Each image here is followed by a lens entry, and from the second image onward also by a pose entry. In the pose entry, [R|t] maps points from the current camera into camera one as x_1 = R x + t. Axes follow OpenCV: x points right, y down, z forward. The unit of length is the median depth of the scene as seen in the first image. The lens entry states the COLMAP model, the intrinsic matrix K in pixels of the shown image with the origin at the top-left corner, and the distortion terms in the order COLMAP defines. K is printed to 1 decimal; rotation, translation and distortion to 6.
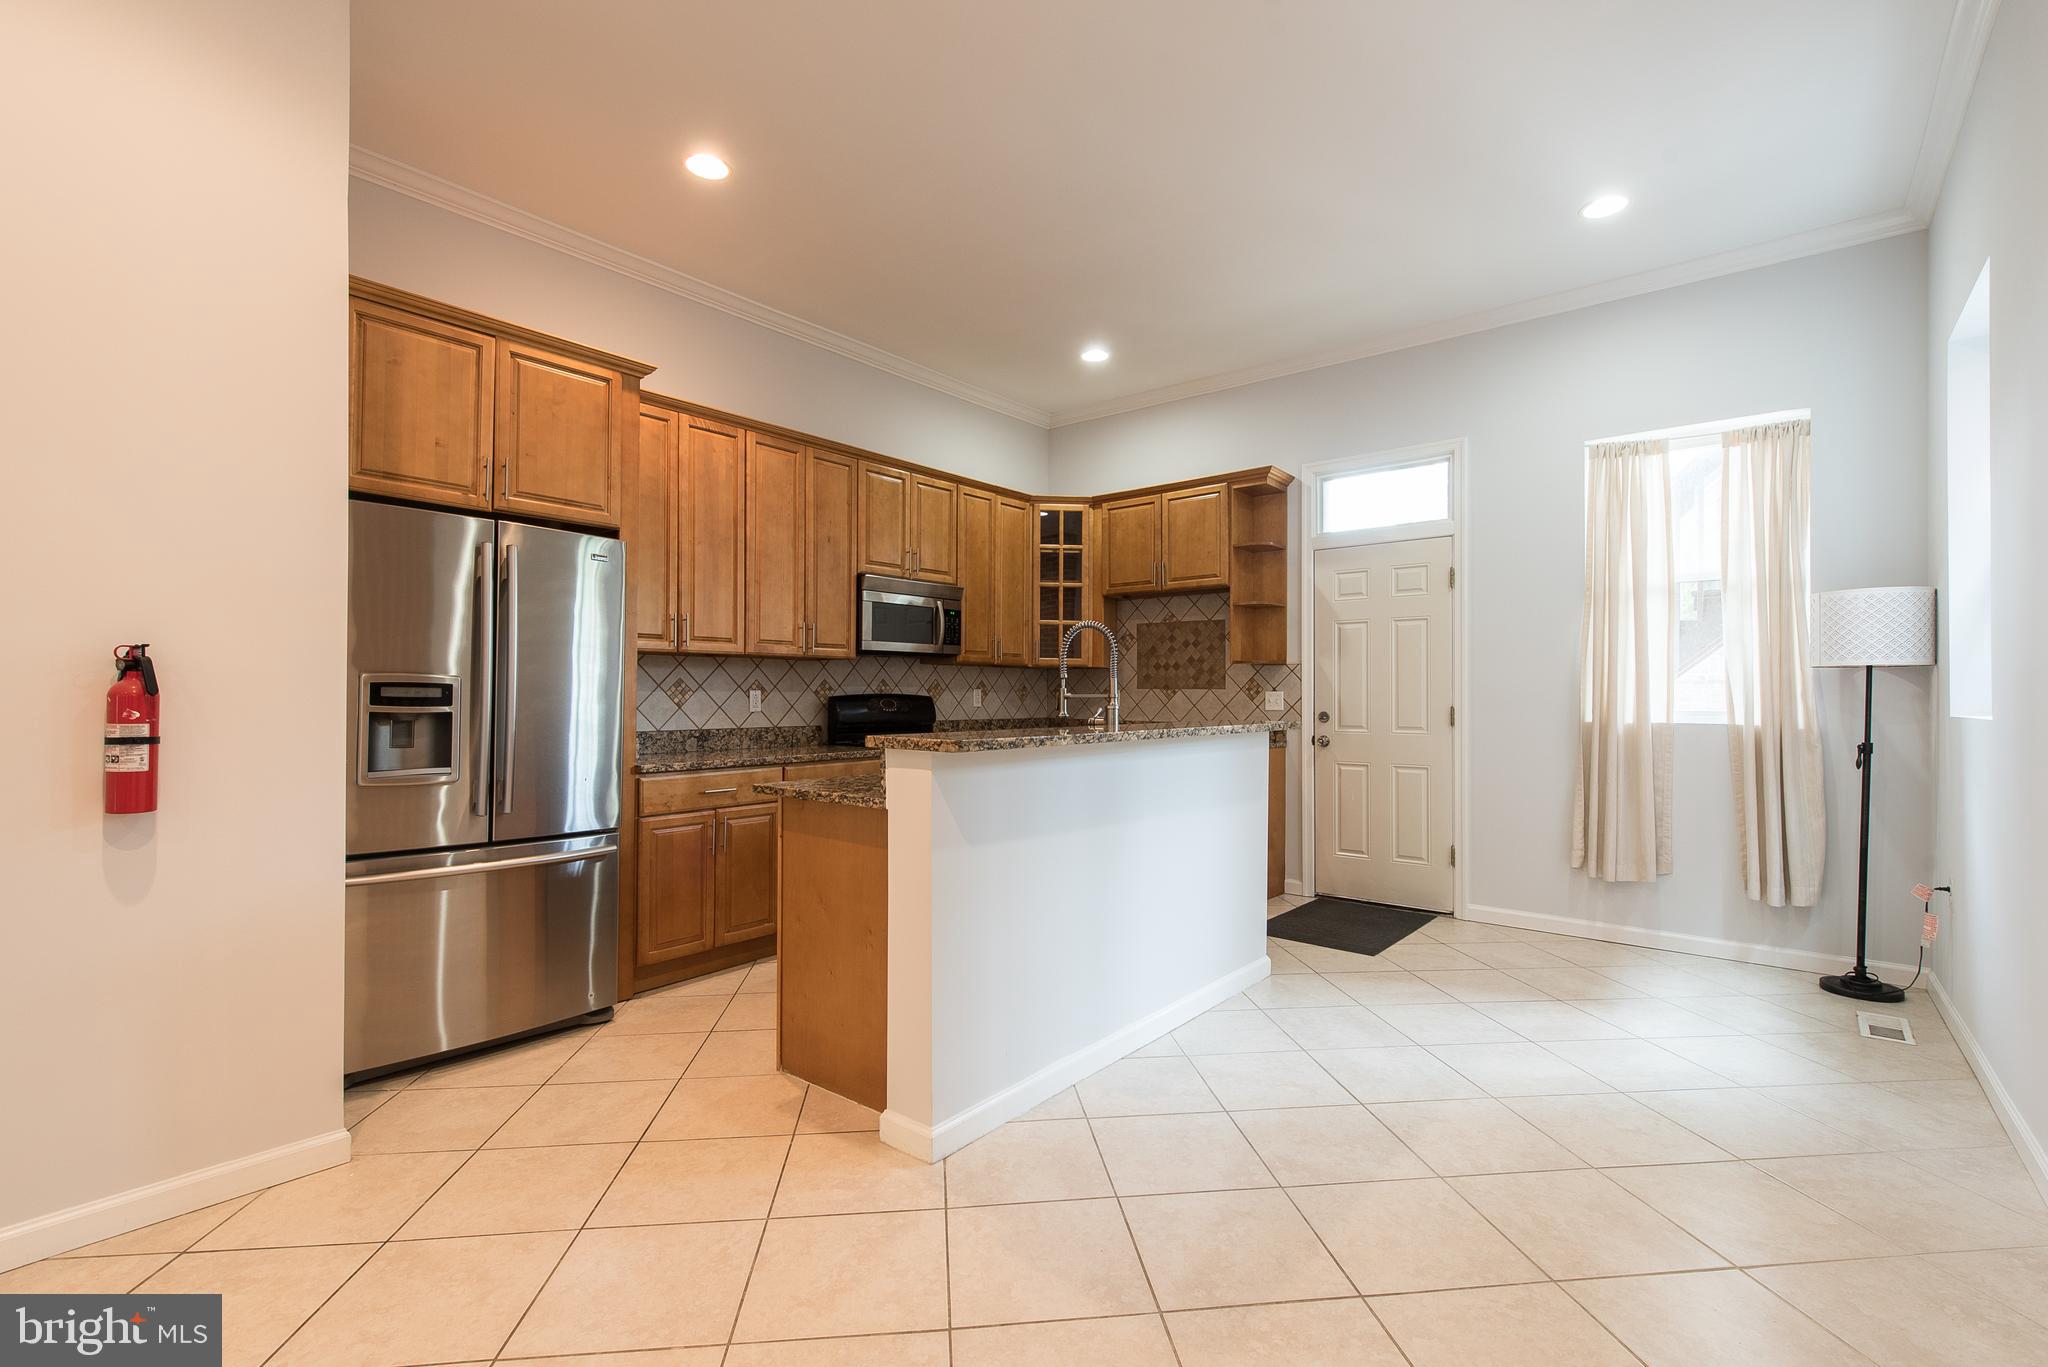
lens RADIAL K [[917.2, 0, 1007.5], [0, 917.2, 691.8], [0, 0, 1]] dist [0.019825, -0.006073]
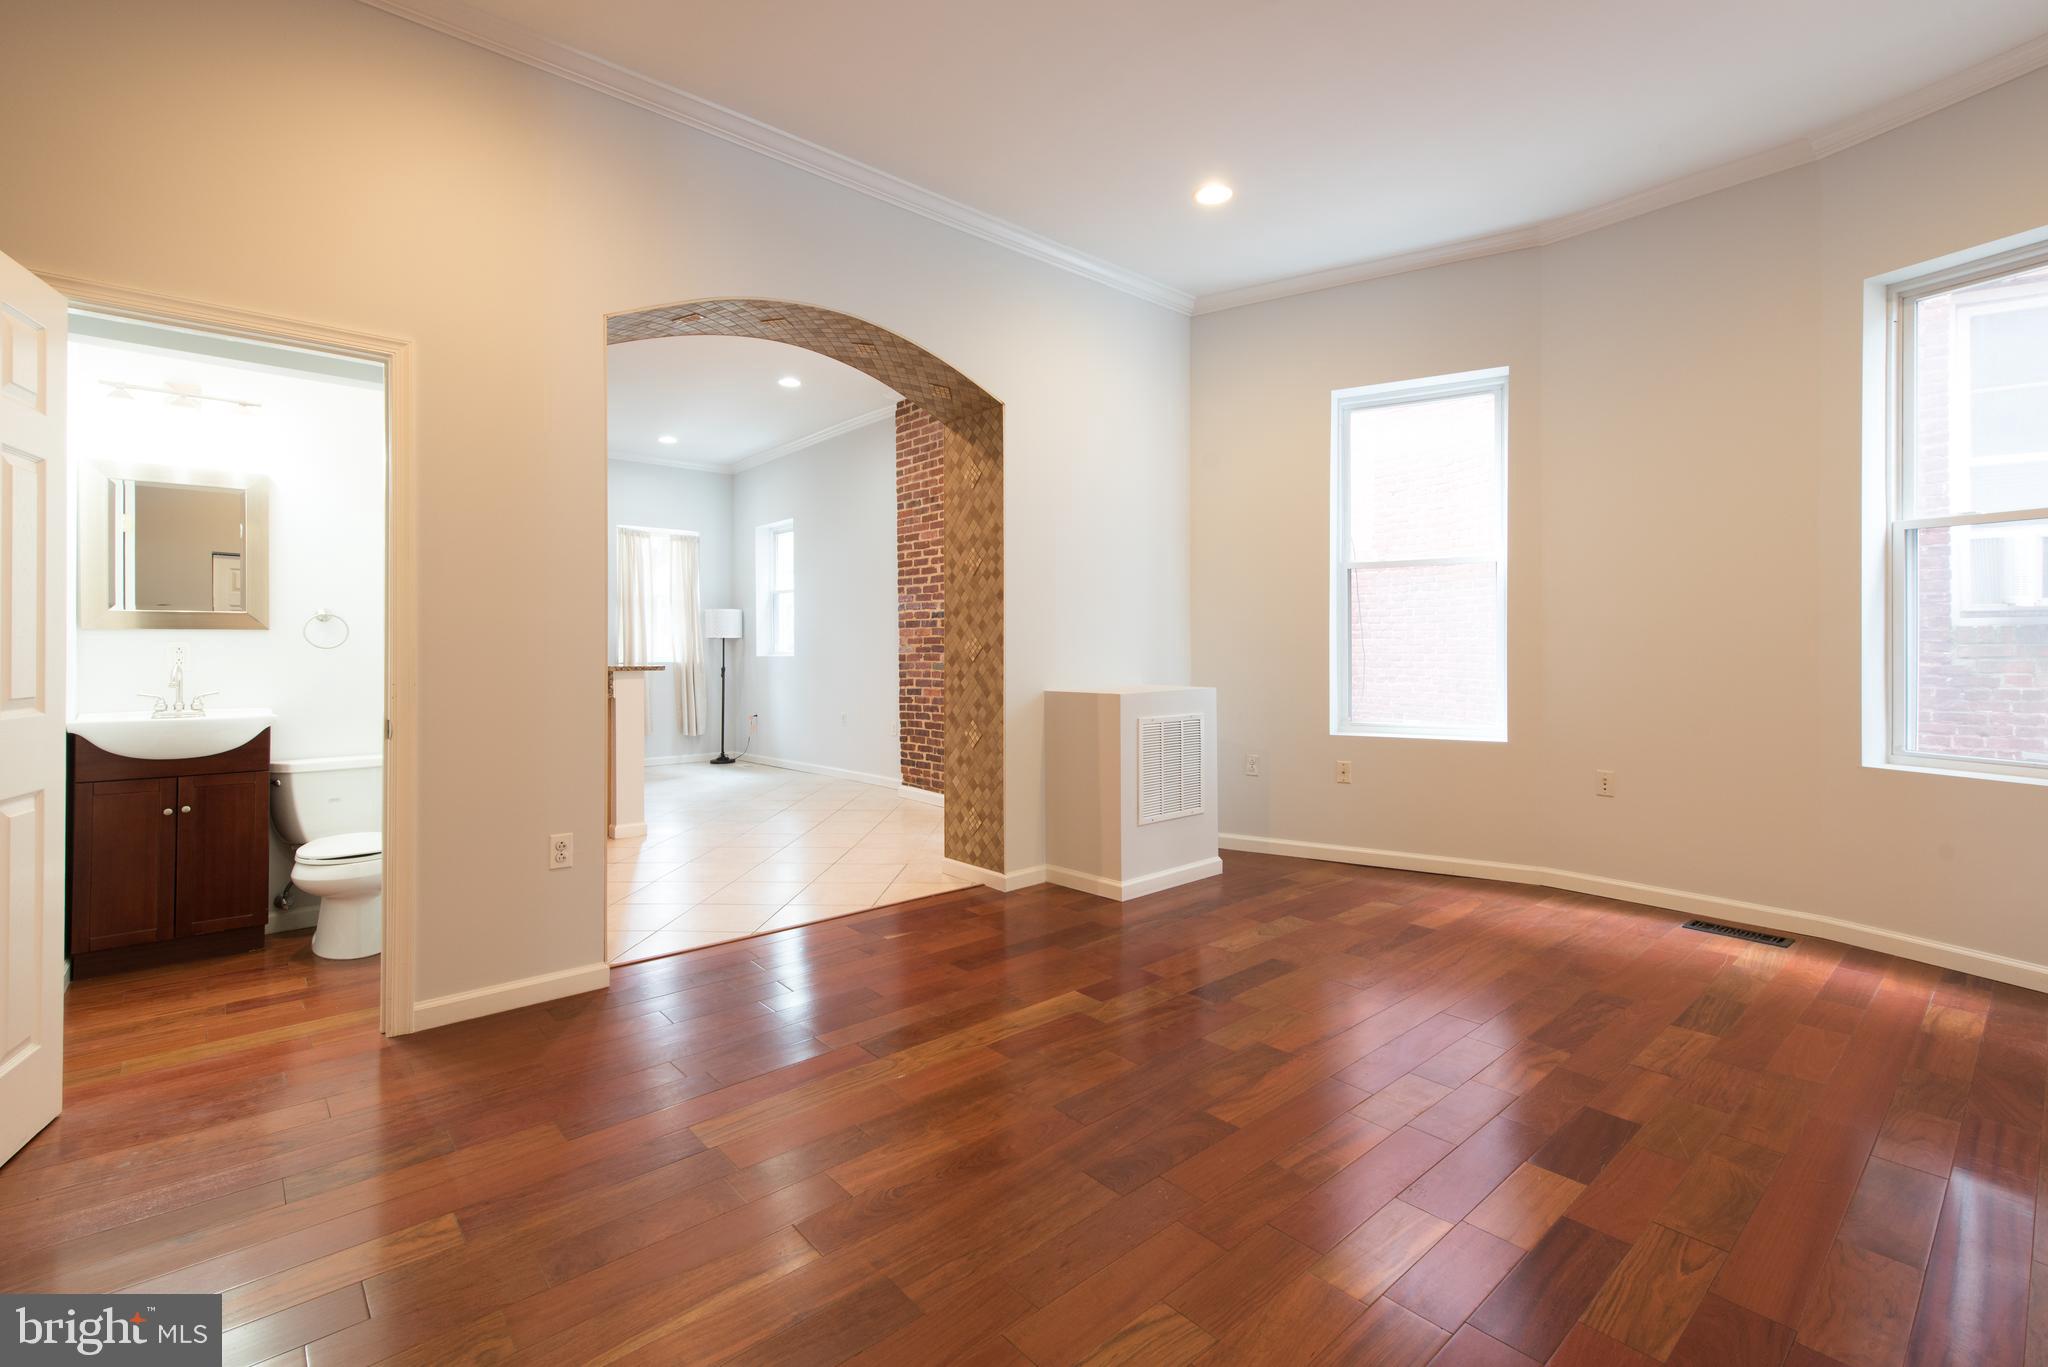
lens RADIAL K [[917.2, 0, 1013.5], [0, 917.2, 645.6], [0, 0, 1]] dist [0.019825, -0.006073]
pose [[0.174198, 0.002561, 0.984707, -1.008579], [0.002325, 0.999993, -0.003012, 0.001834], [-0.984708, 0.002814, 0.174191, -0.172583]]
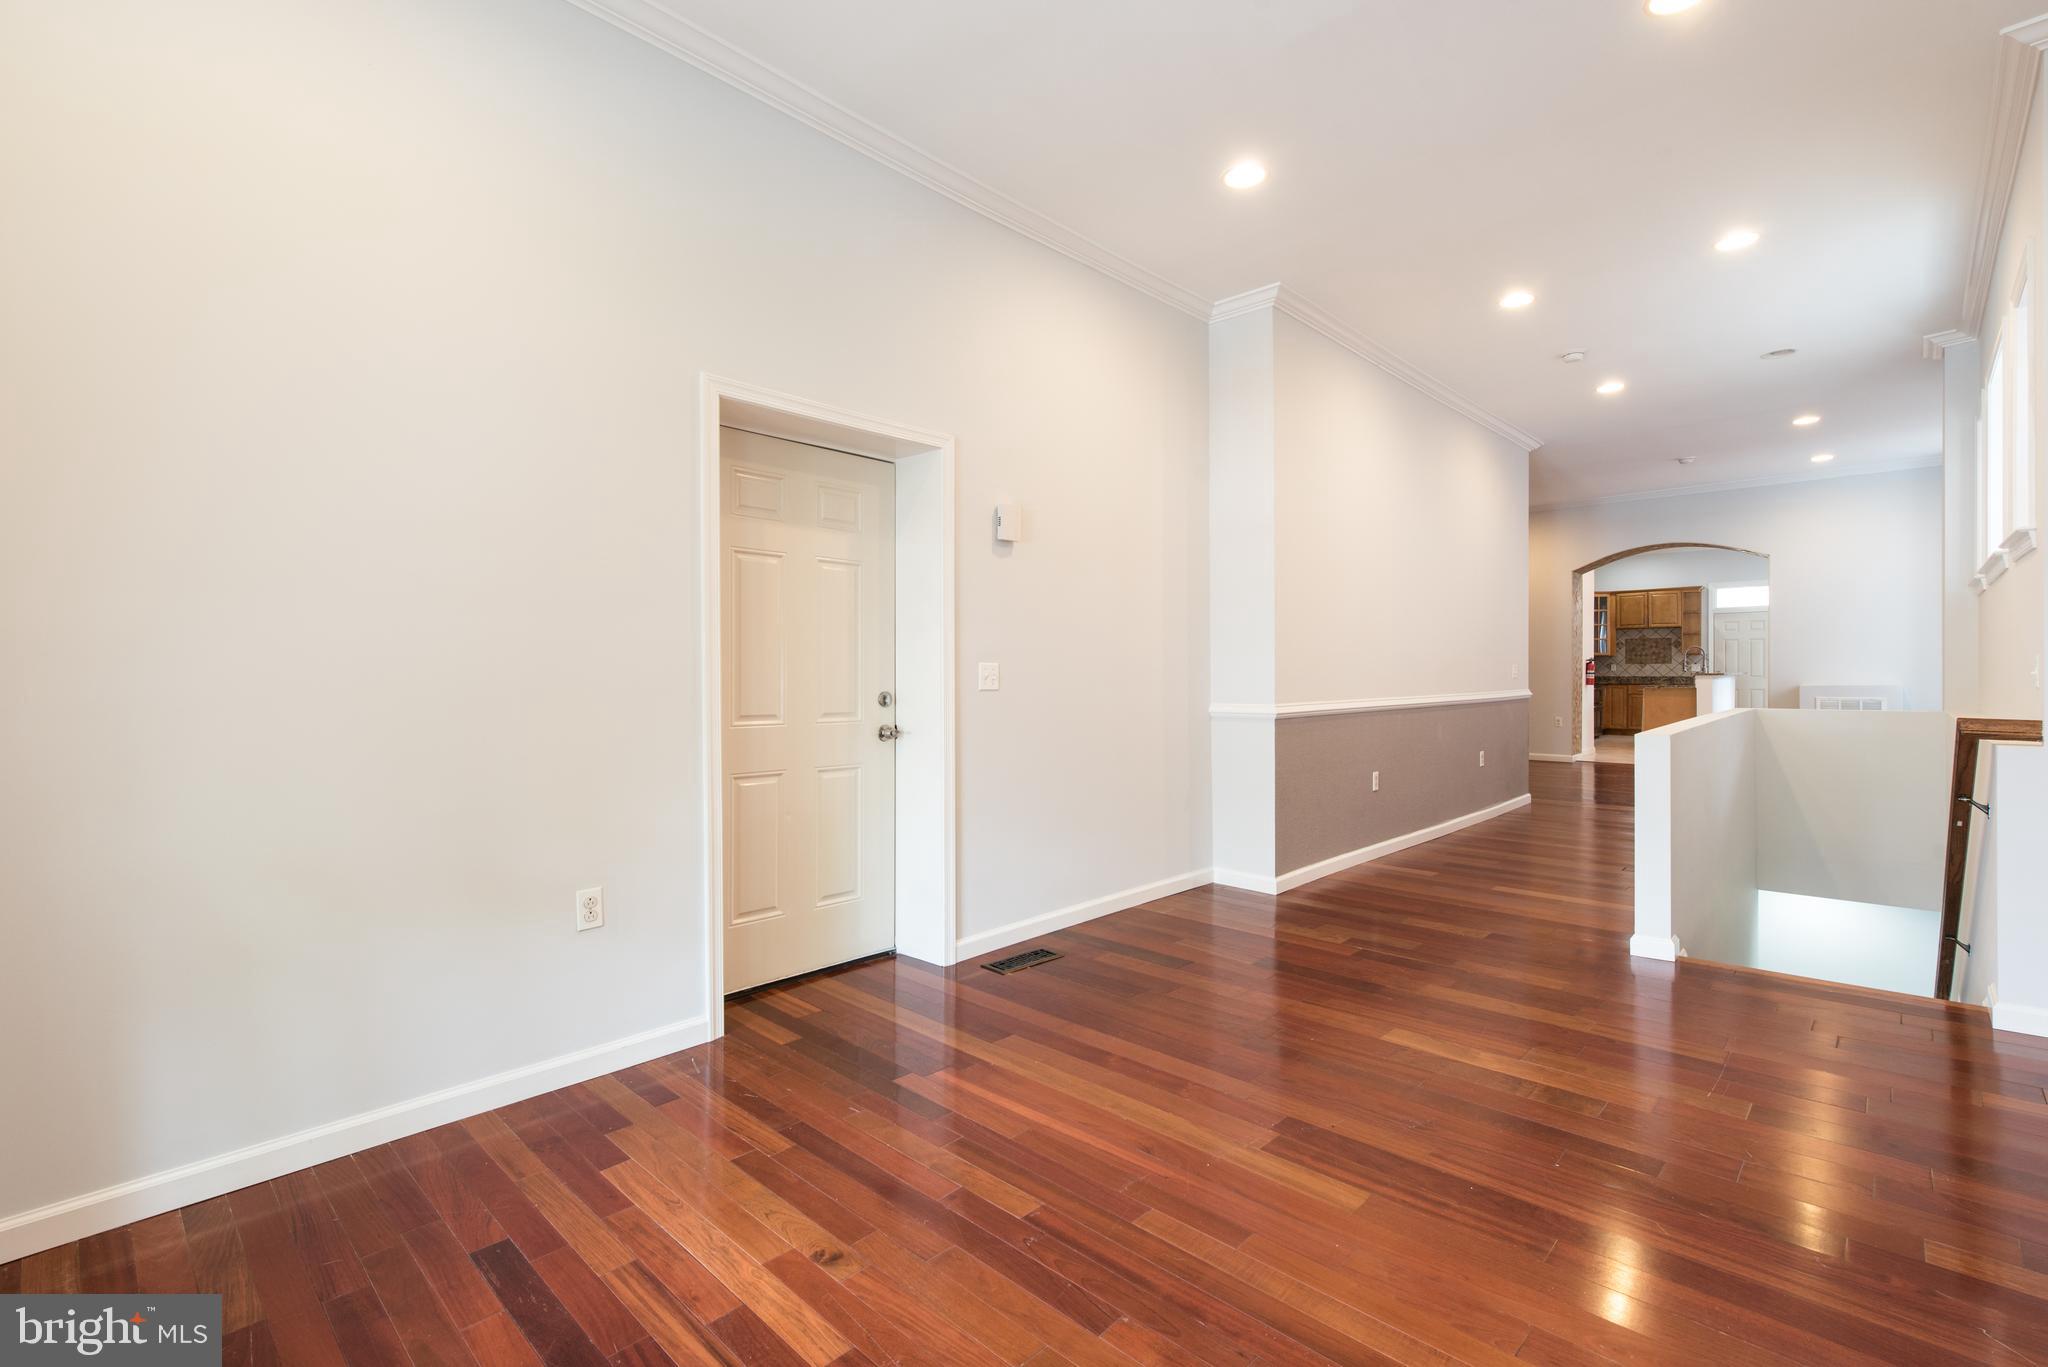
lens RADIAL K [[917.2, 0, 1015.7], [0, 917.2, 681.5], [0, 0, 1]] dist [0.019825, -0.006073]
pose [[0.996431, -0.007238, -0.084105, -1.536102], [0.008366, 0.999880, 0.013070, -0.002100], [0.084000, -0.013727, 0.996371, -1.972674]]
